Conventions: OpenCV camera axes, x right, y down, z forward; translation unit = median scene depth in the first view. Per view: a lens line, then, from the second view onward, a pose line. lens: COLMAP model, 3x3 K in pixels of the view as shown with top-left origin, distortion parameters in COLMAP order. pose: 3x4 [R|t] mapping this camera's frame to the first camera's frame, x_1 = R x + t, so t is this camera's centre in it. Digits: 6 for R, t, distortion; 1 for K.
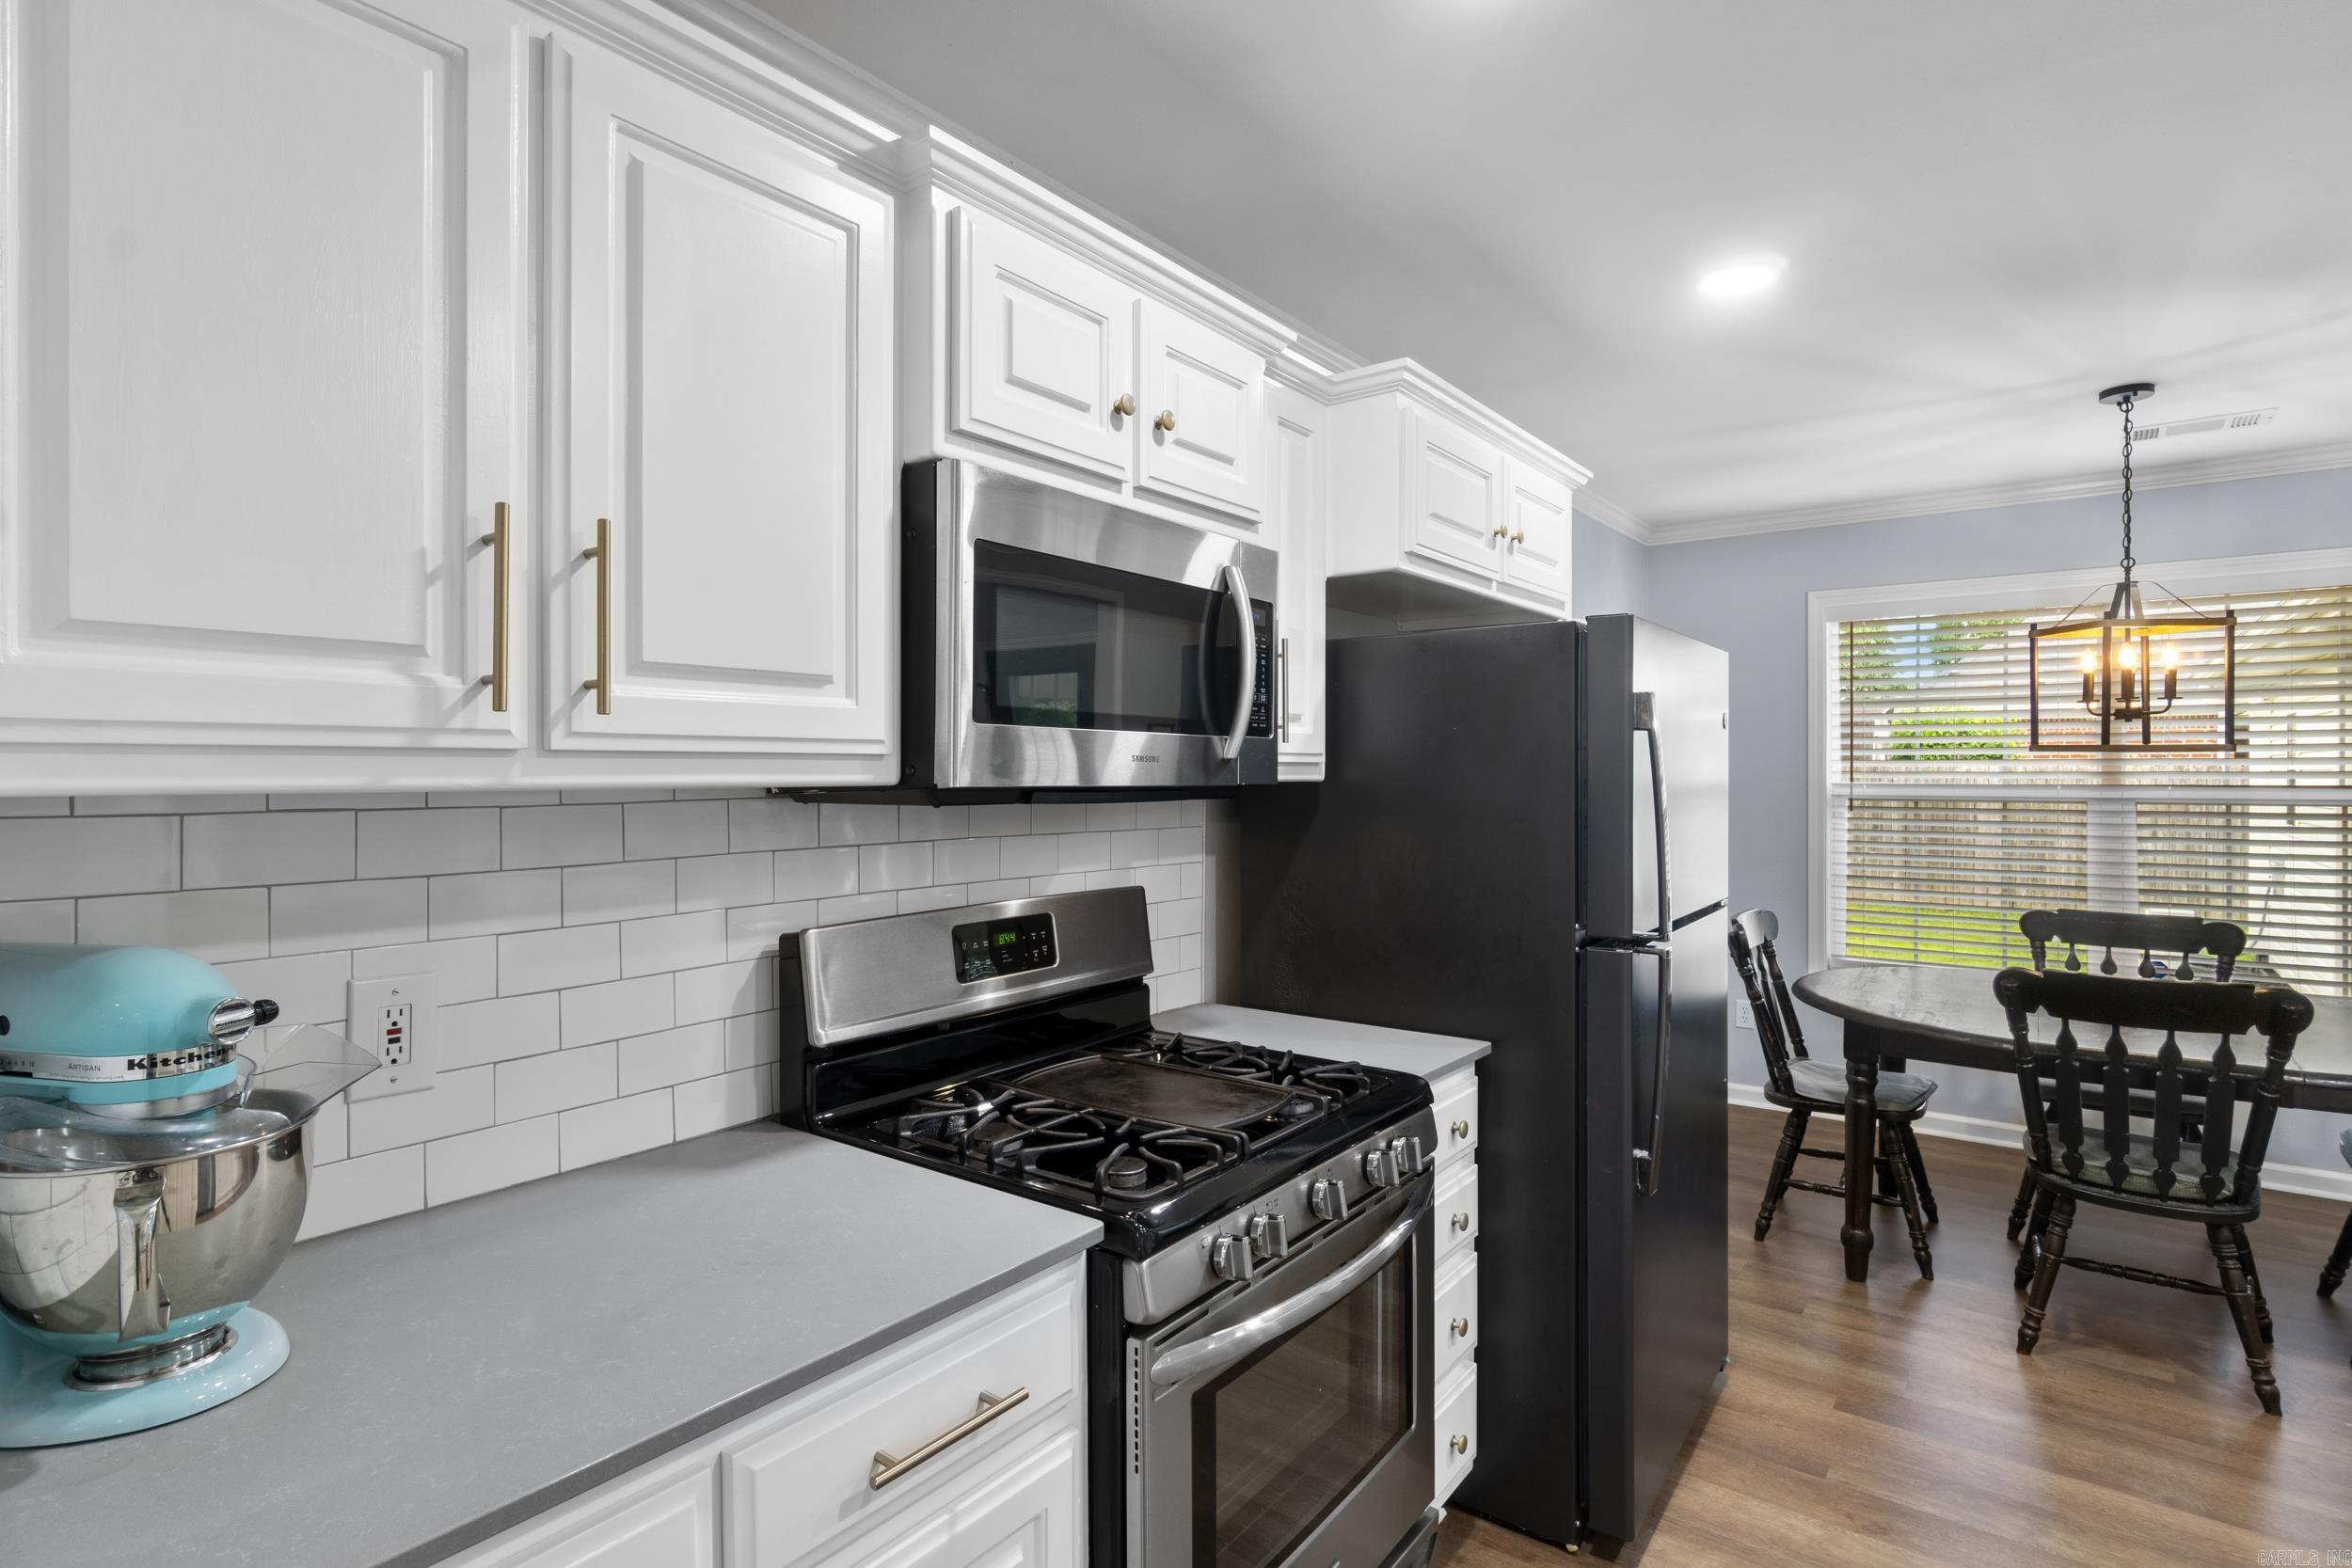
lens RADIAL K [[1186.6, 0, 1168.3], [0, 1186.6, 771.7], [0, 0, 1]] dist [-0.004760, 0.004458]
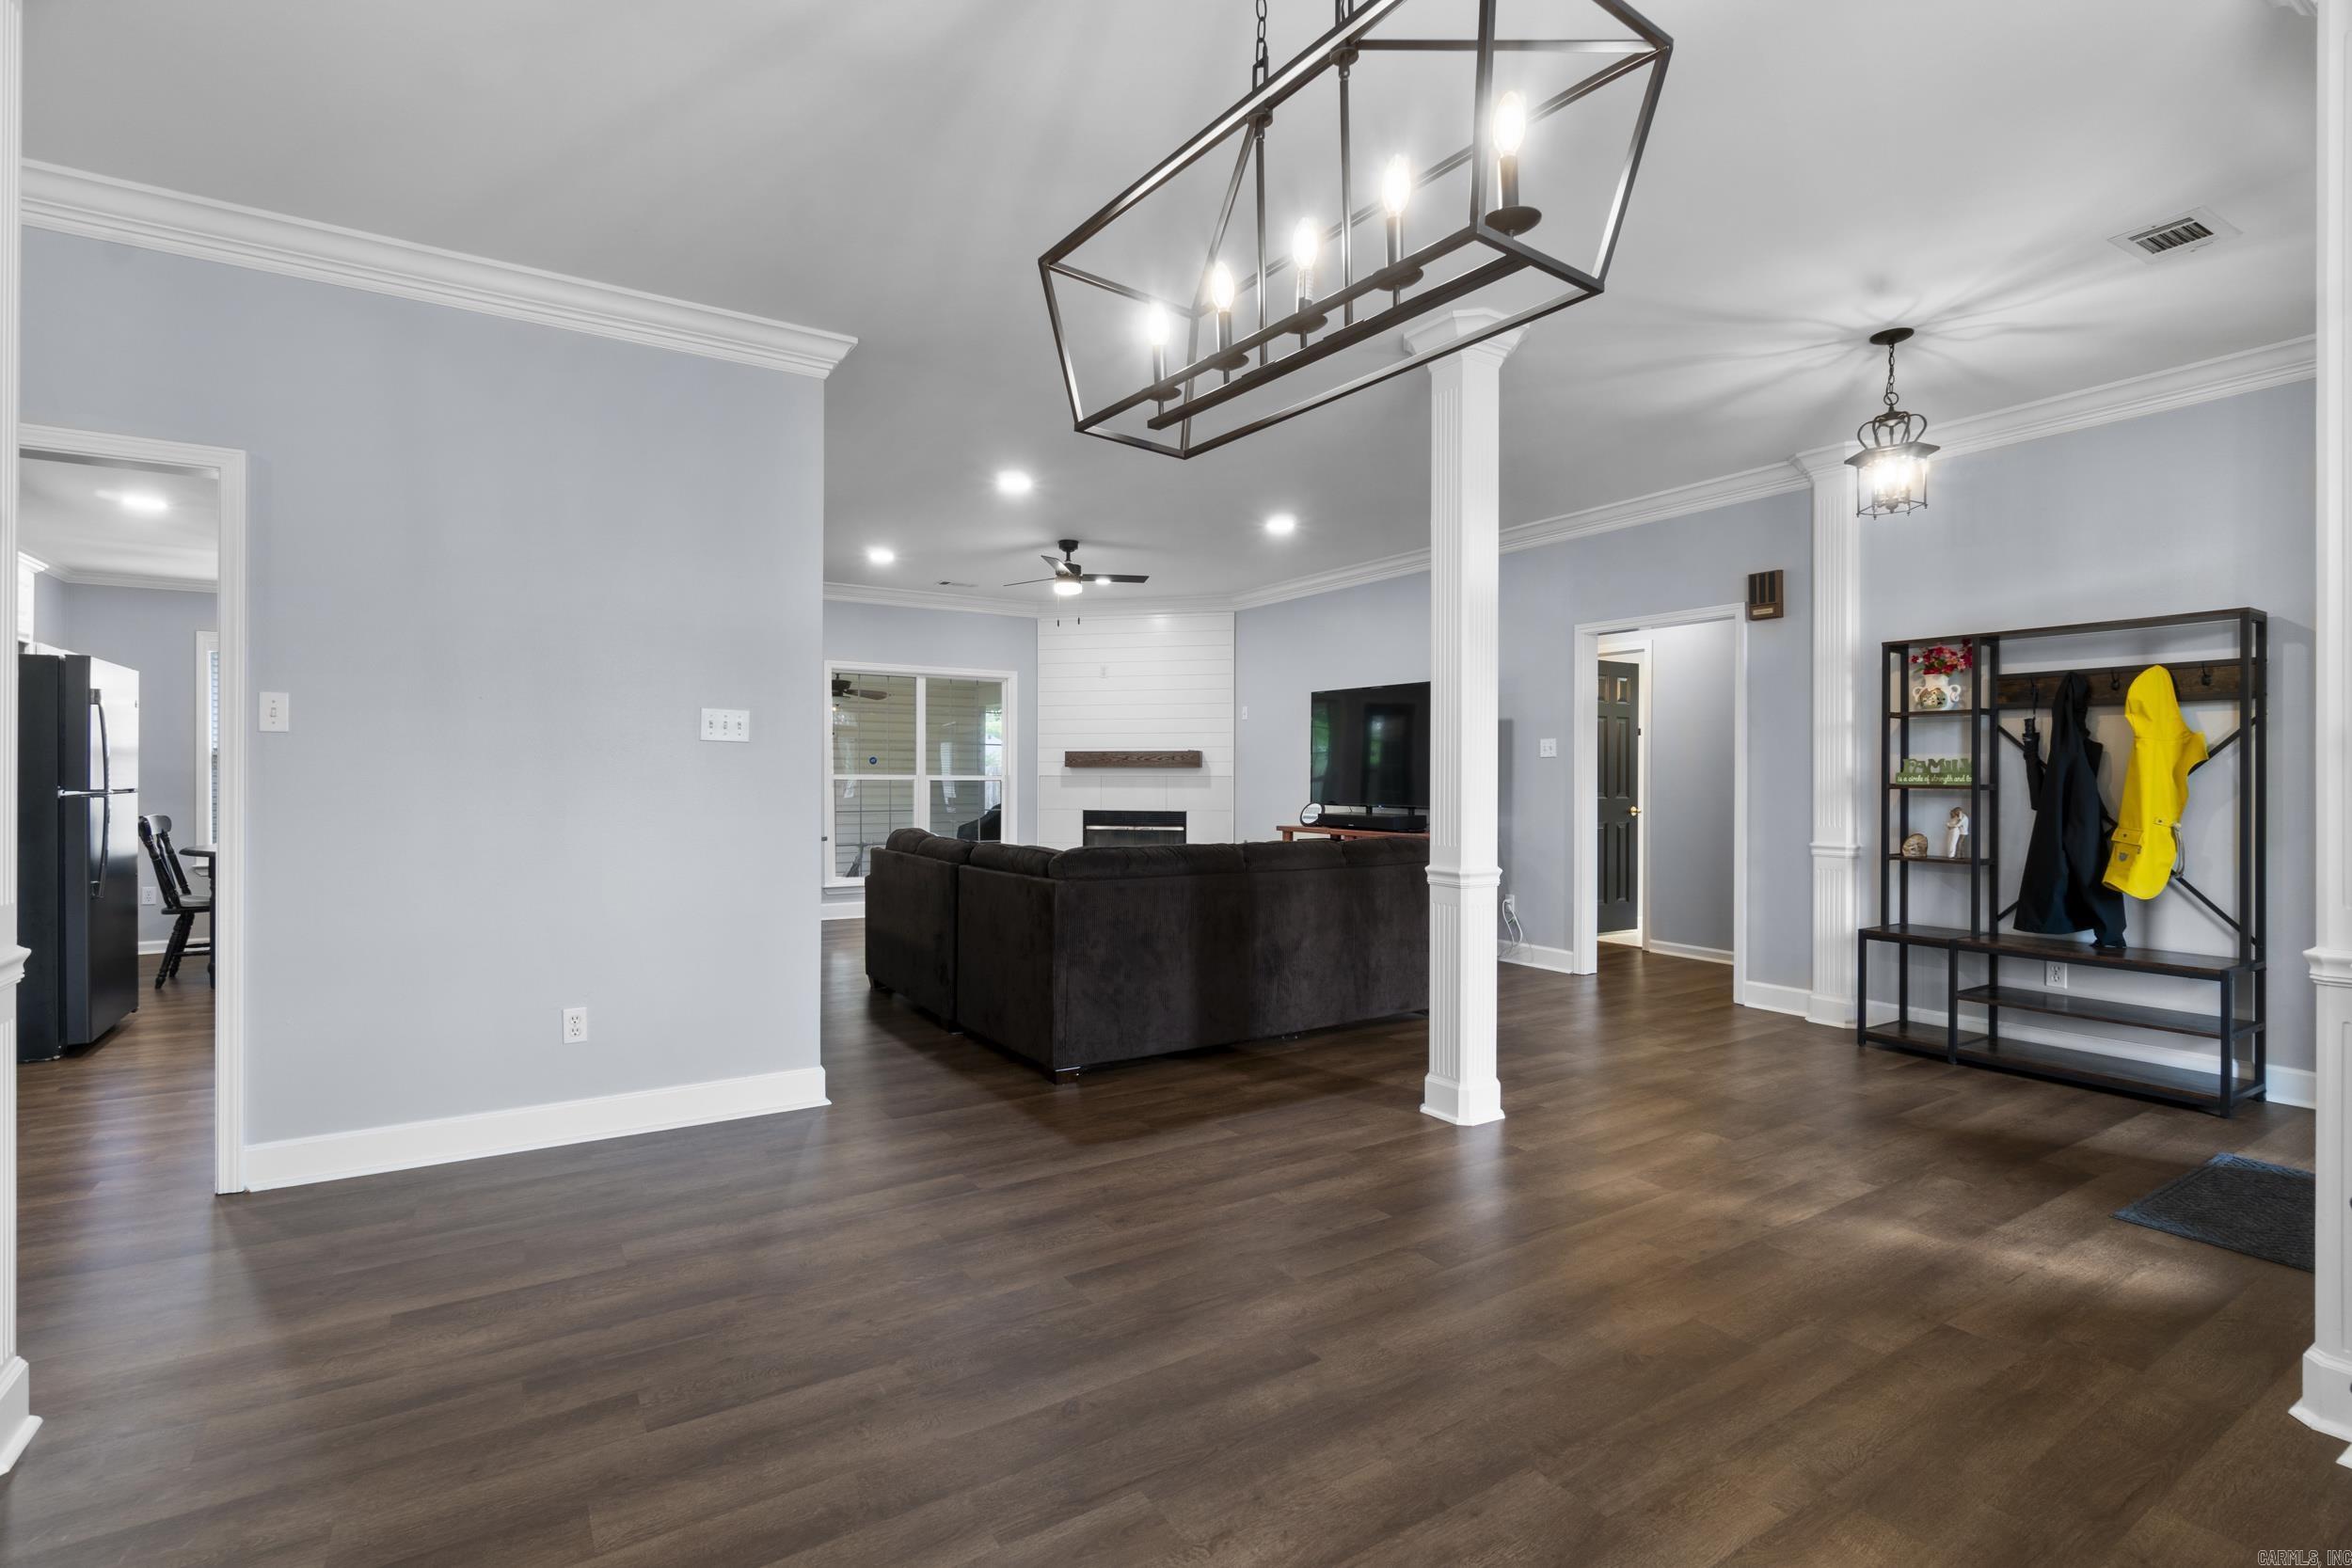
lens RADIAL K [[1106.7, 0, 1154.0], [0, 1106.7, 780.2], [0, 0, 1]] dist [-0.005163, -0.000614]
pose [[0.372954, -0.000103, 0.927850, -0.554753], [-0.001363, 0.999999, 0.000659, 0.072330], [-0.927849, -0.001511, 0.372954, -1.163026]]
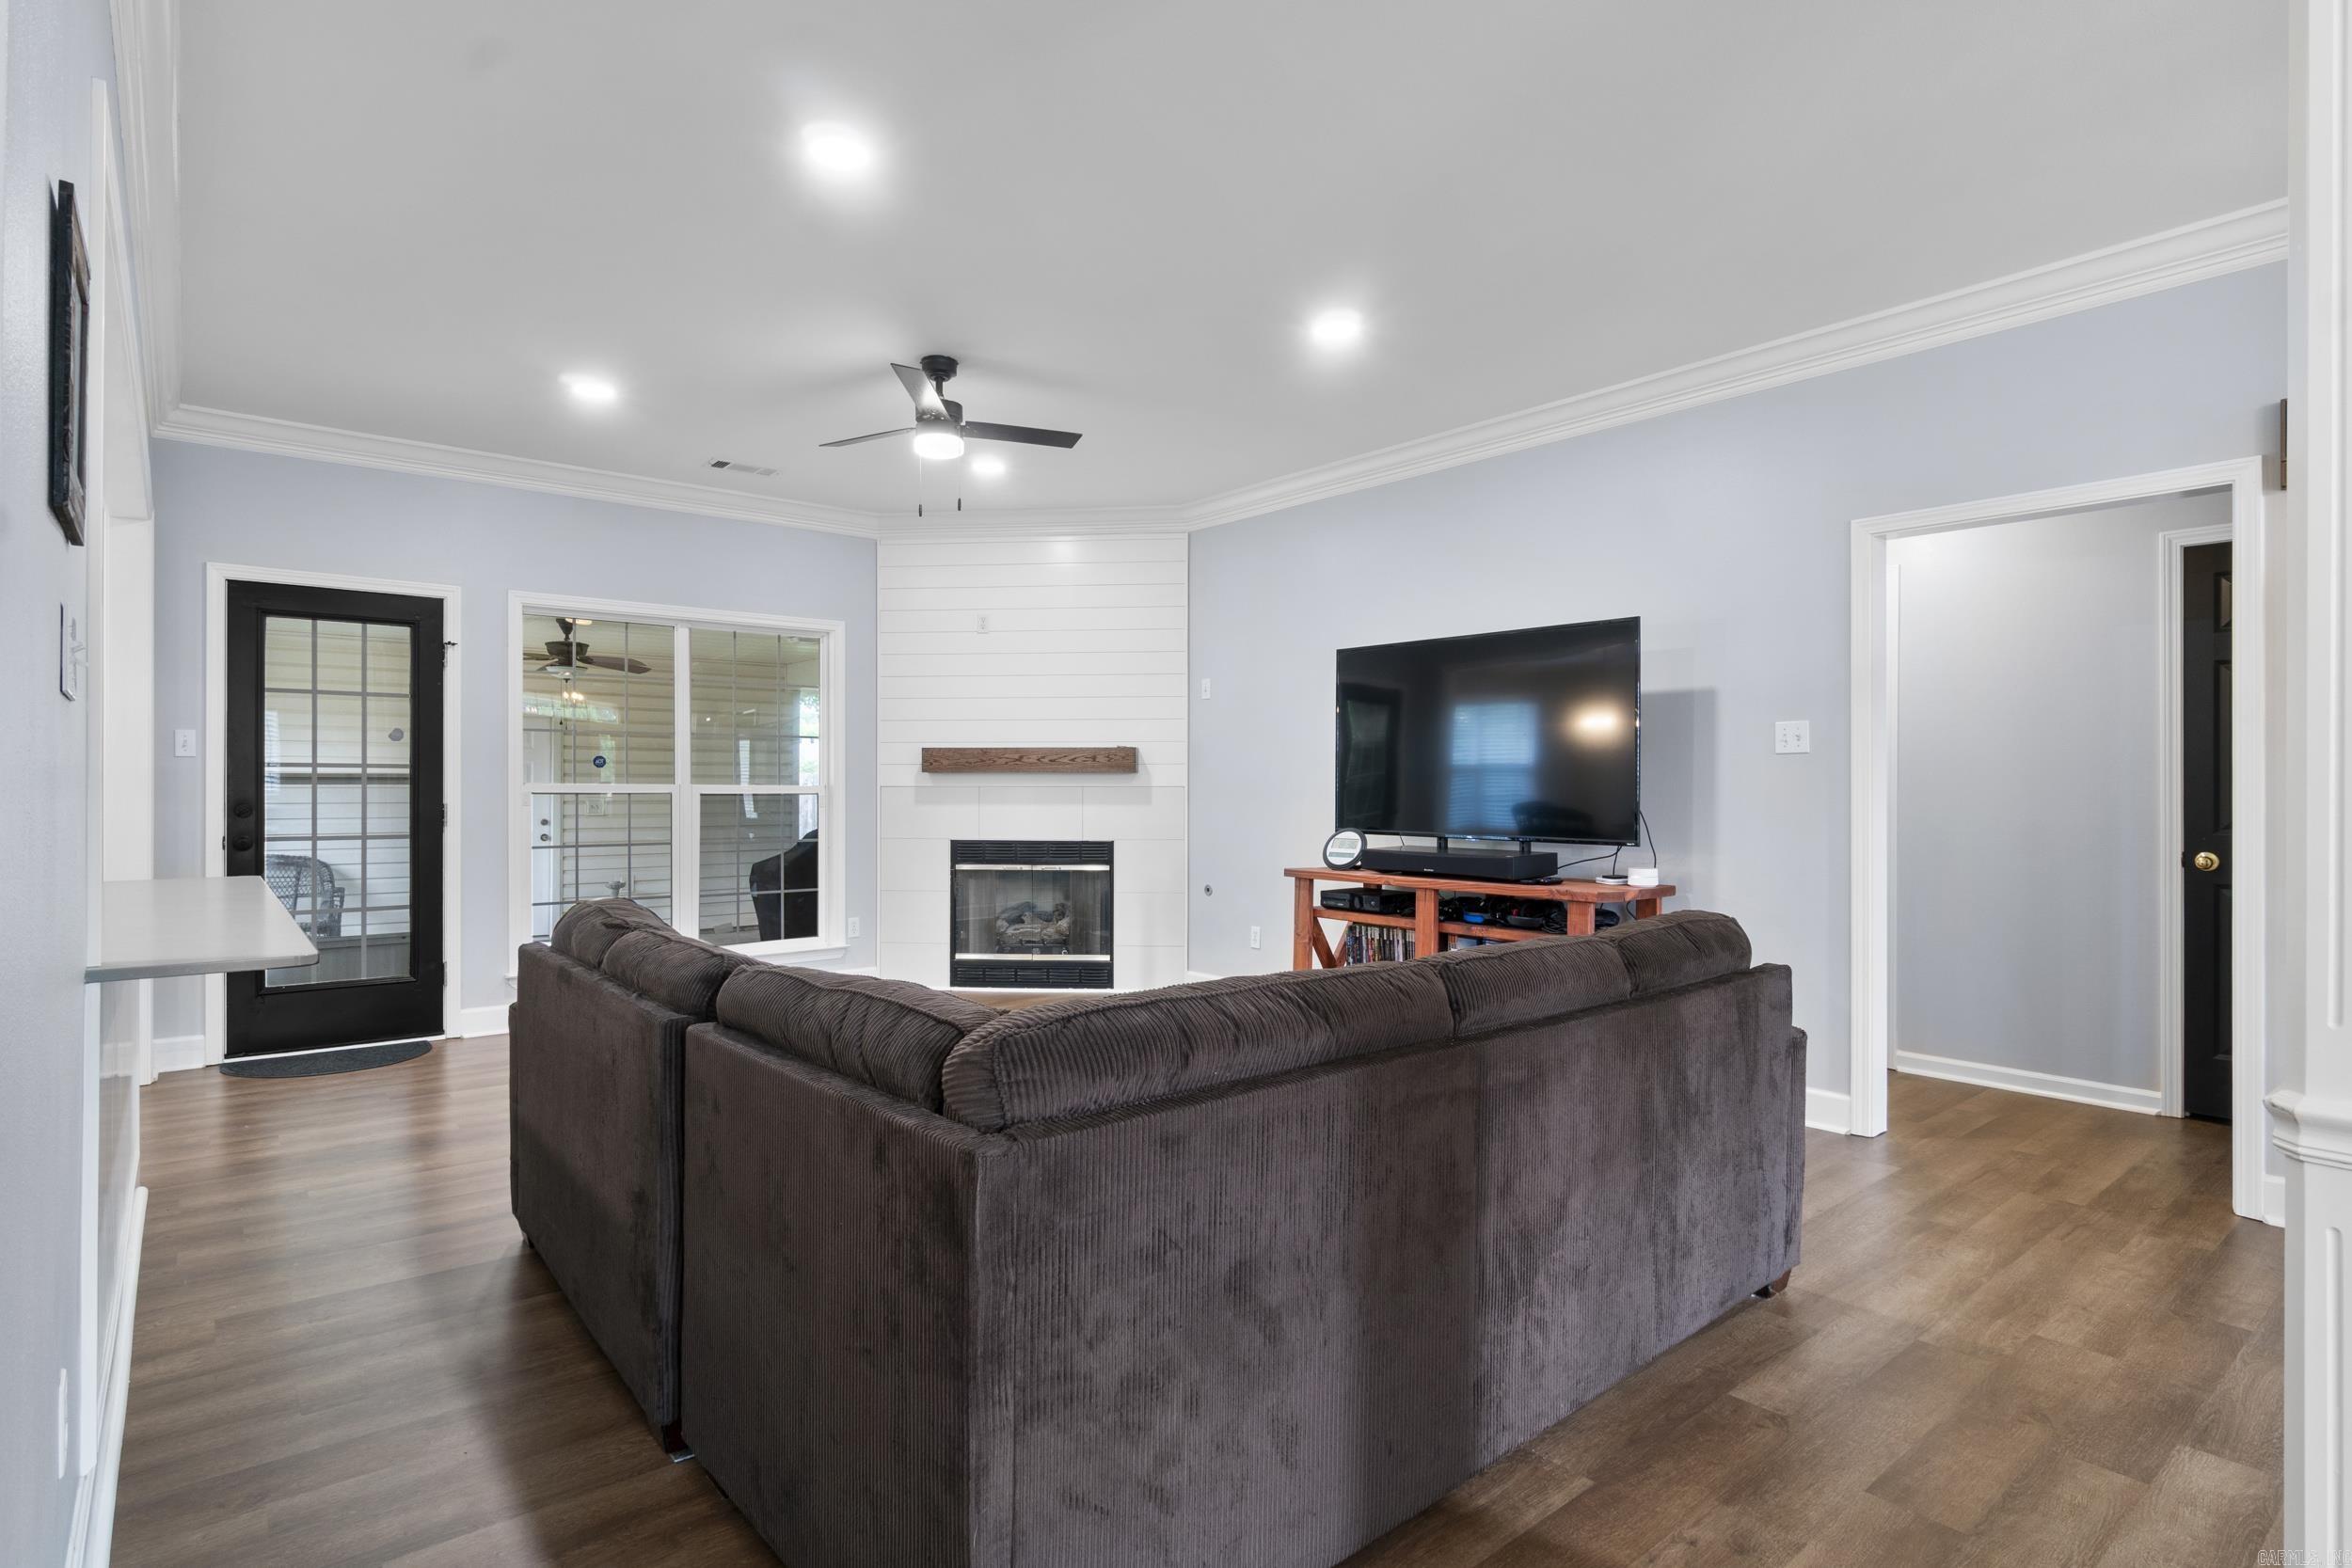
lens RADIAL K [[1186.6, 0, 1183.6], [0, 1186.6, 786.3], [0, 0, 1]] dist [-0.004760, 0.004458]
pose [[0.224830, 0.001436, 0.974397, 0.234701], [0.000245, 0.999999, -0.001531, 0.066127], [-0.974398, 0.000583, 0.224829, -0.727008]]
